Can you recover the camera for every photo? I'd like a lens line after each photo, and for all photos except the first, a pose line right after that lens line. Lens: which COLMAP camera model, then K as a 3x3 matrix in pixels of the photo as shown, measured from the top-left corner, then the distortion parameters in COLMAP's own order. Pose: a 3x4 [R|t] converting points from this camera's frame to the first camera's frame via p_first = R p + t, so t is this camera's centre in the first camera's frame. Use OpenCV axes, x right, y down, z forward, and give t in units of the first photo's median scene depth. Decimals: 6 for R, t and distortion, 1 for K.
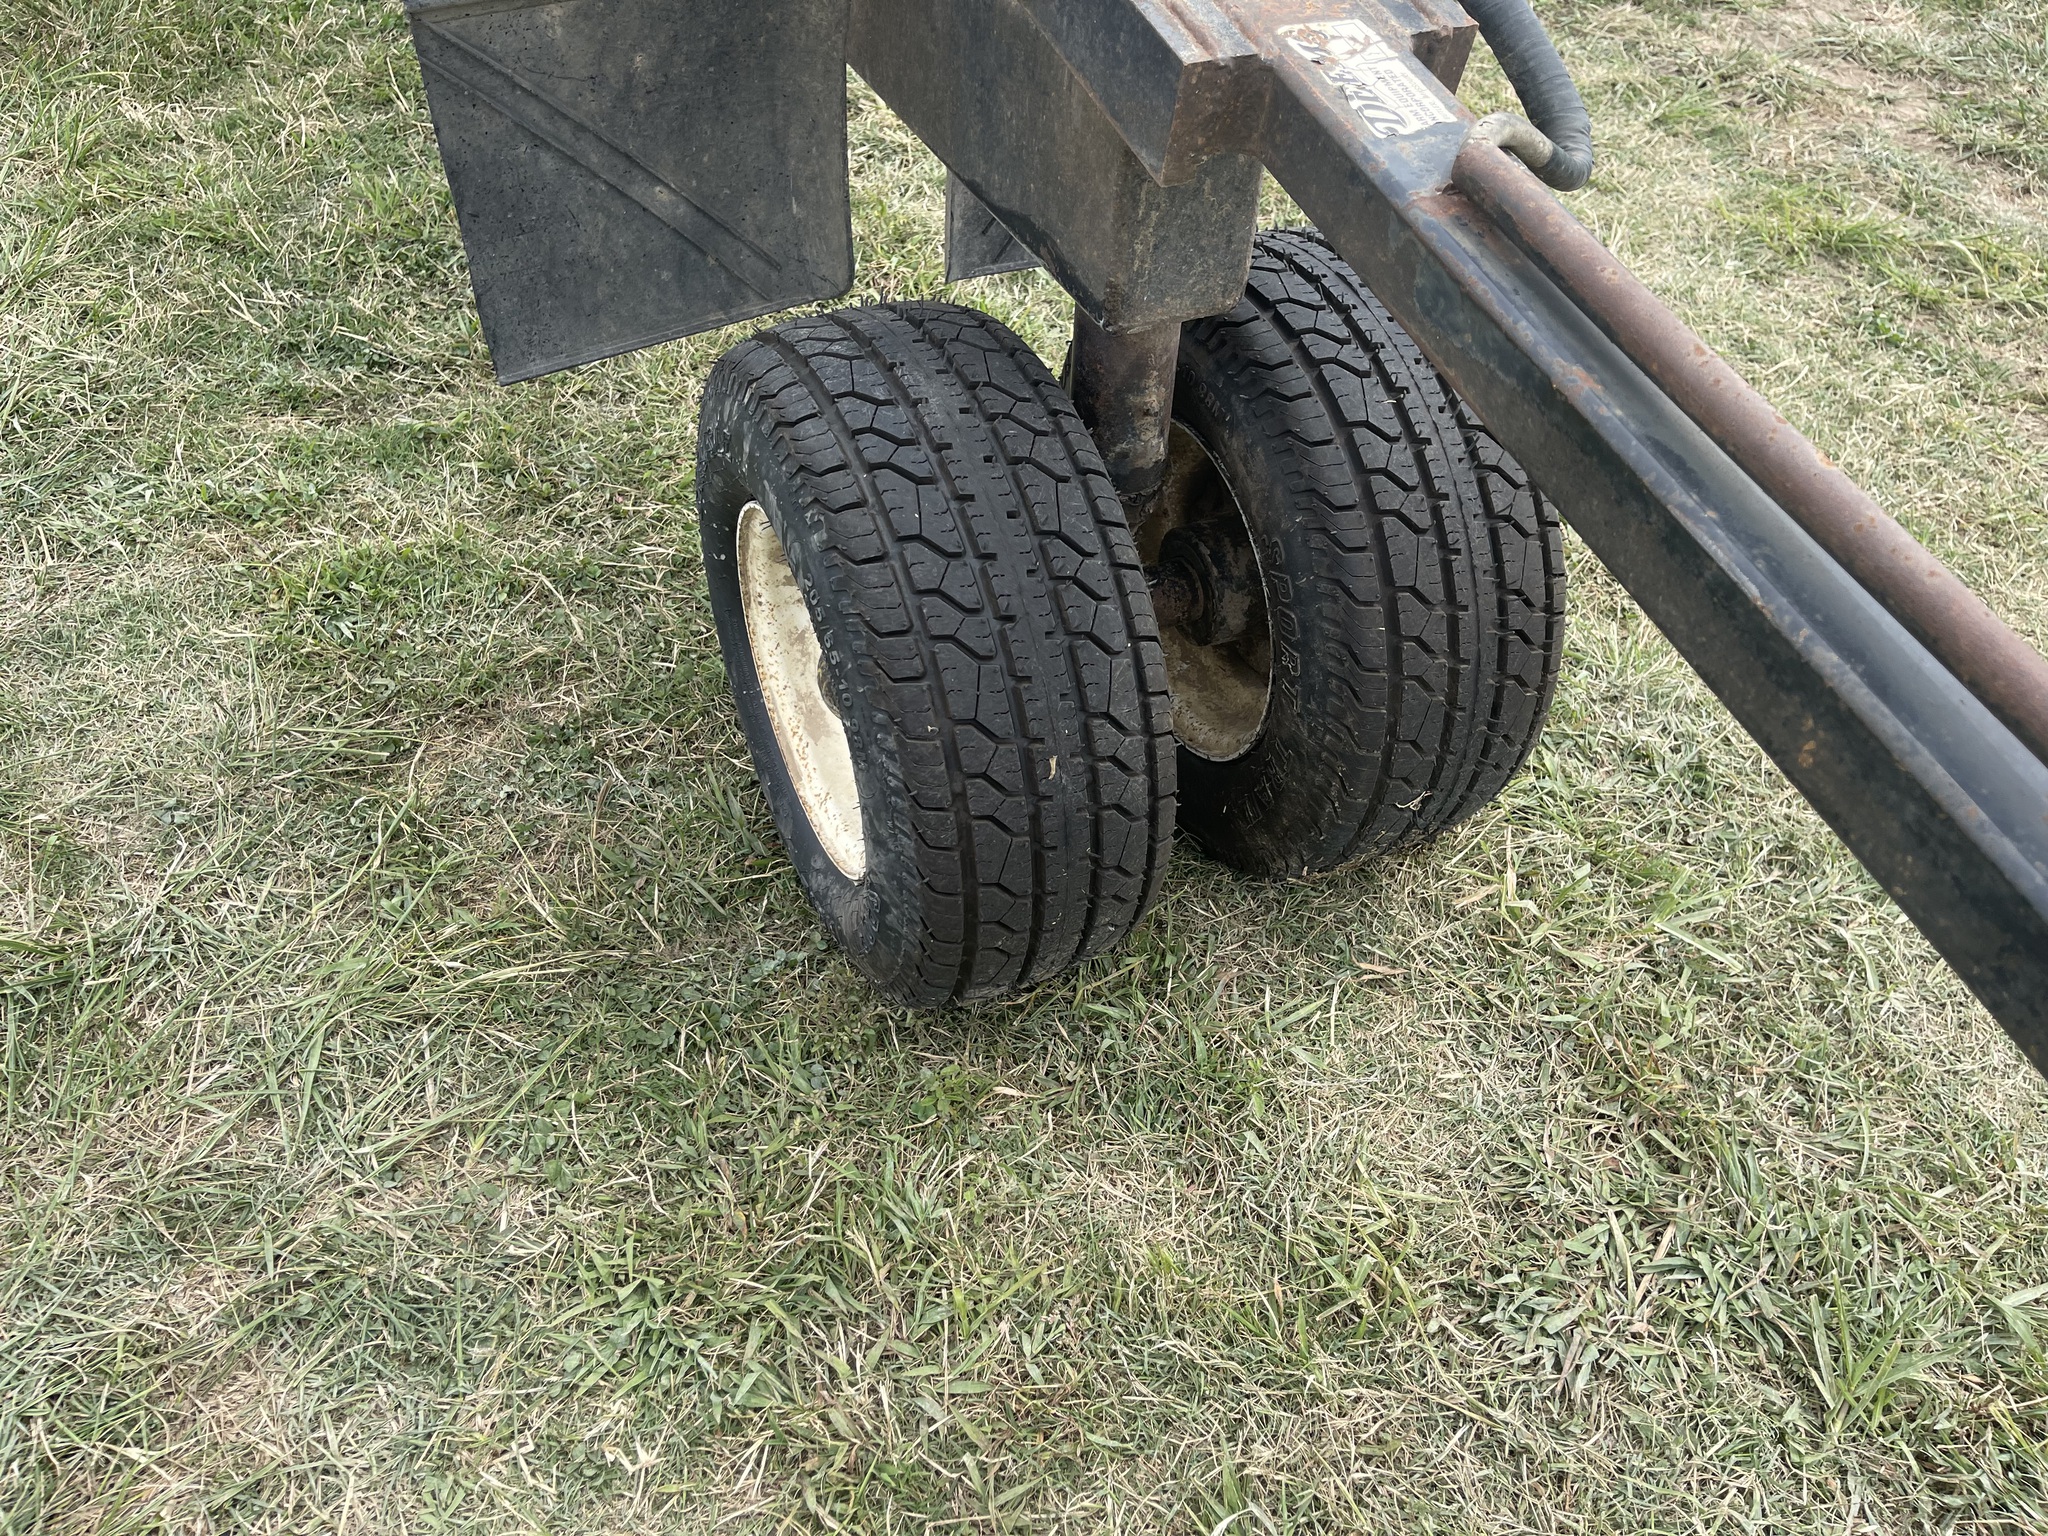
lens RADIAL K [[1540.8, 0, 1056.7], [0, 1540.8, 776.1], [0, 0, 1]] dist [0.065601, -0.090752]
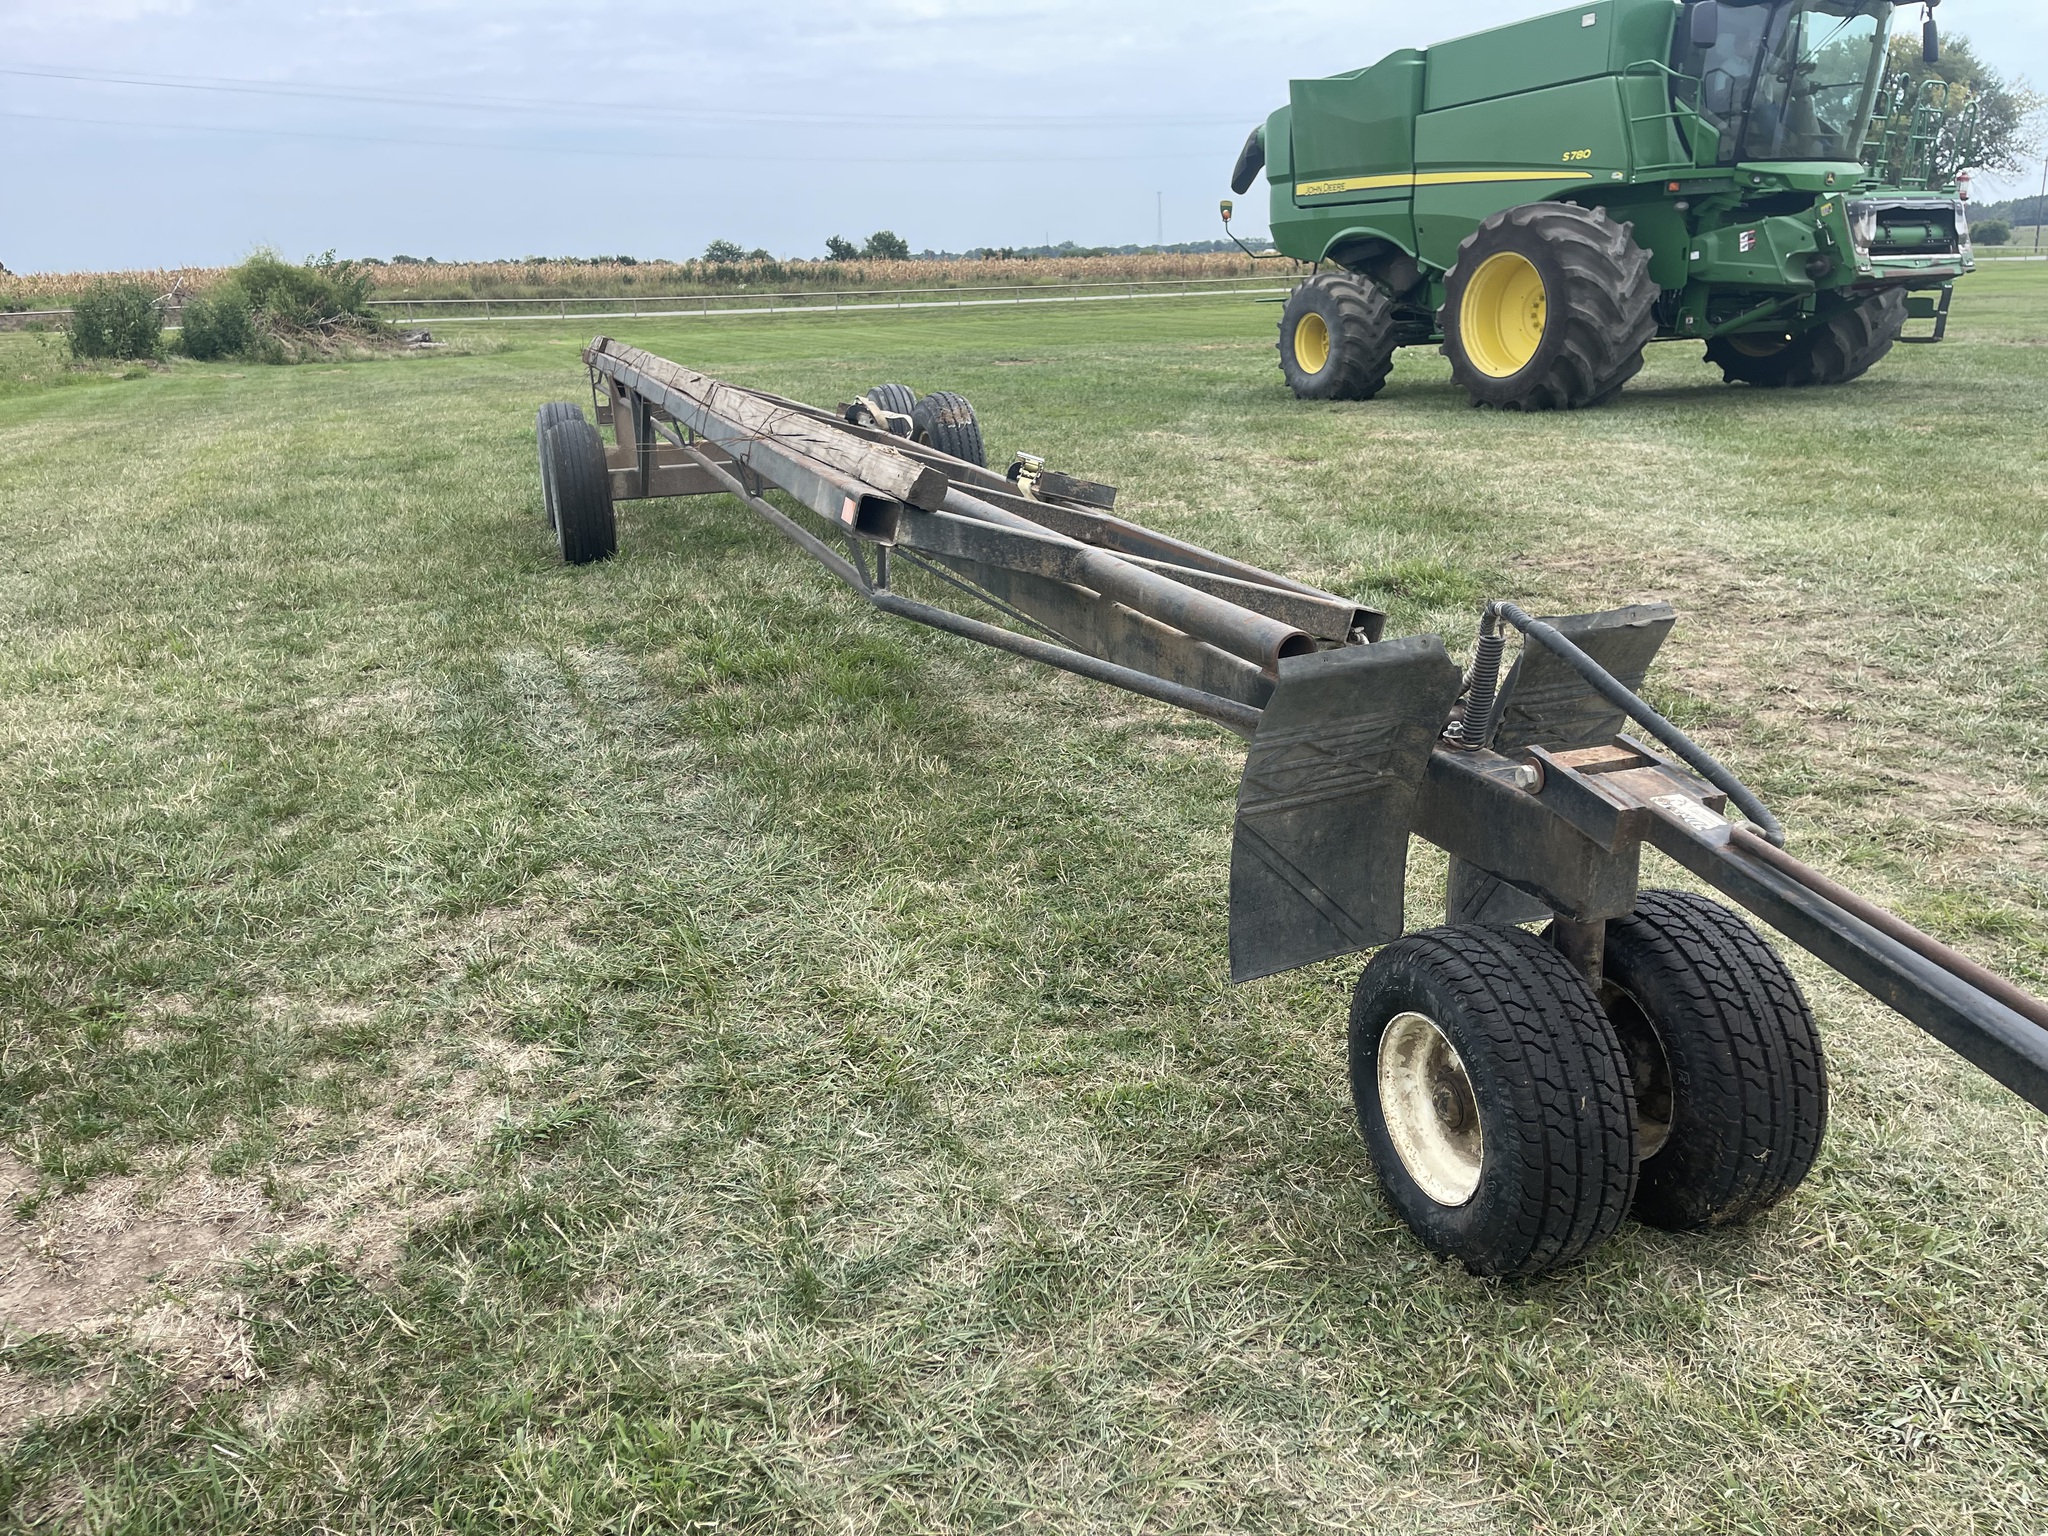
lens RADIAL K [[1540.8, 0, 1041.8], [0, 1540.8, 766.0], [0, 0, 1]] dist [0.065601, -0.090752]
pose [[0.987174, -0.053238, -0.150508, -0.314849], [-0.026090, 0.876285, -0.481086, 0.511533], [0.157500, 0.478843, 0.863657, -0.979944]]
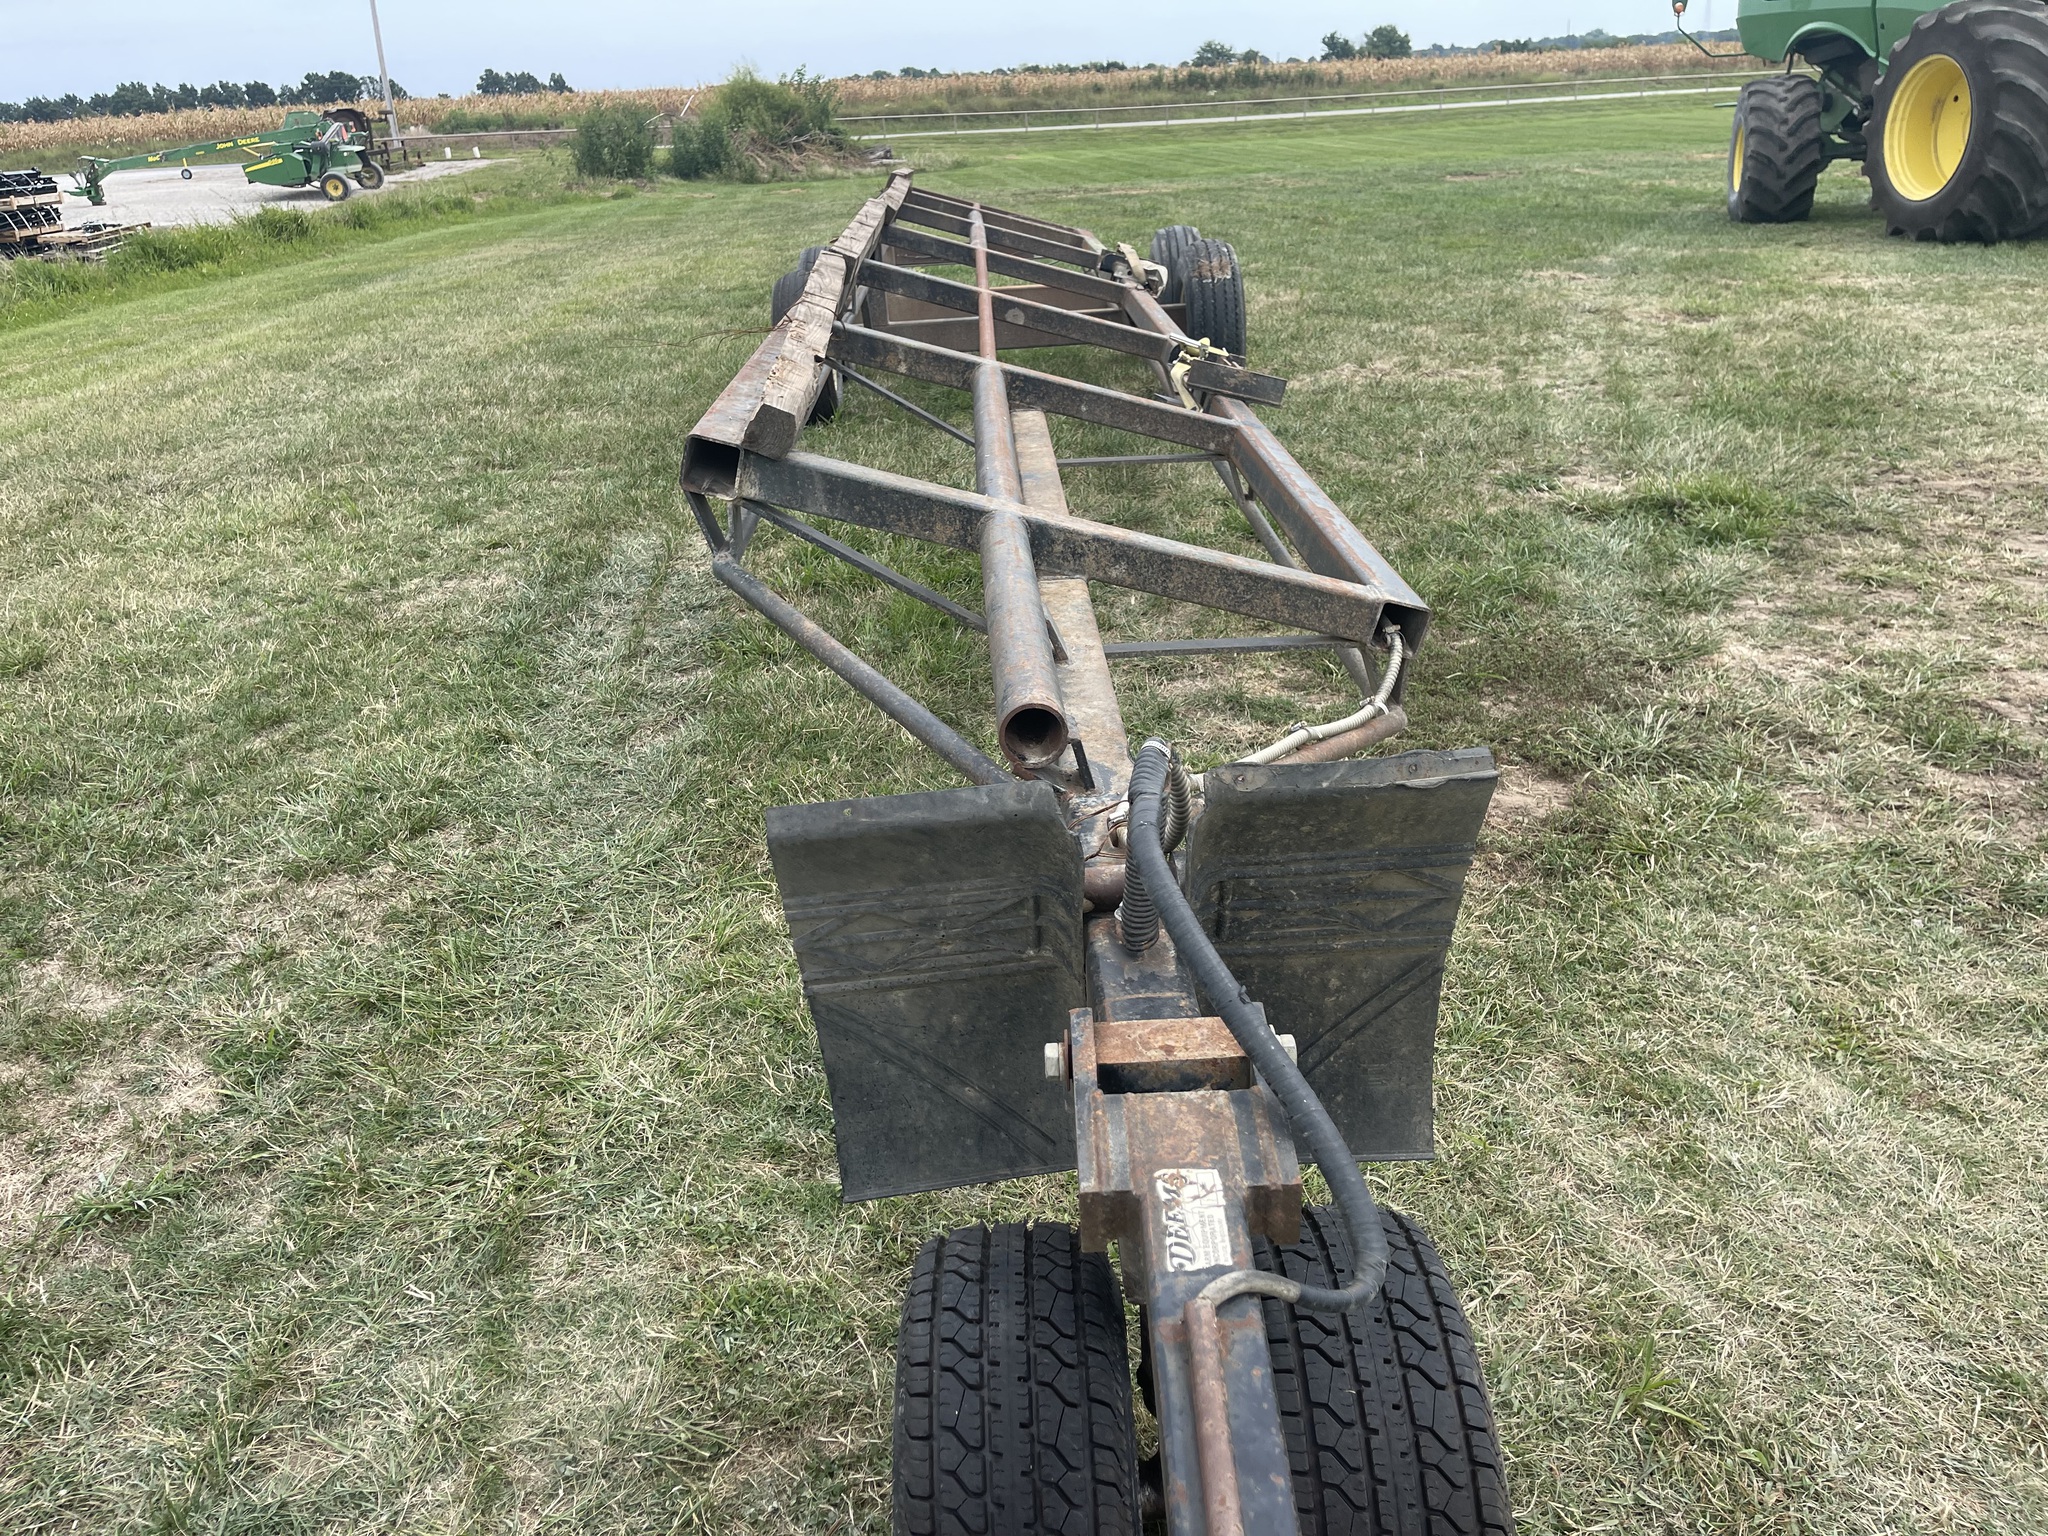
lens RADIAL K [[1540.8, 0, 1028.5], [0, 1540.8, 772.3], [0, 0, 1]] dist [0.065601, -0.090752]
pose [[0.902137, 0.064929, -0.426535, 0.418078], [-0.227302, 0.911813, -0.341951, -0.177536], [0.366718, 0.405439, 0.837339, -0.328442]]
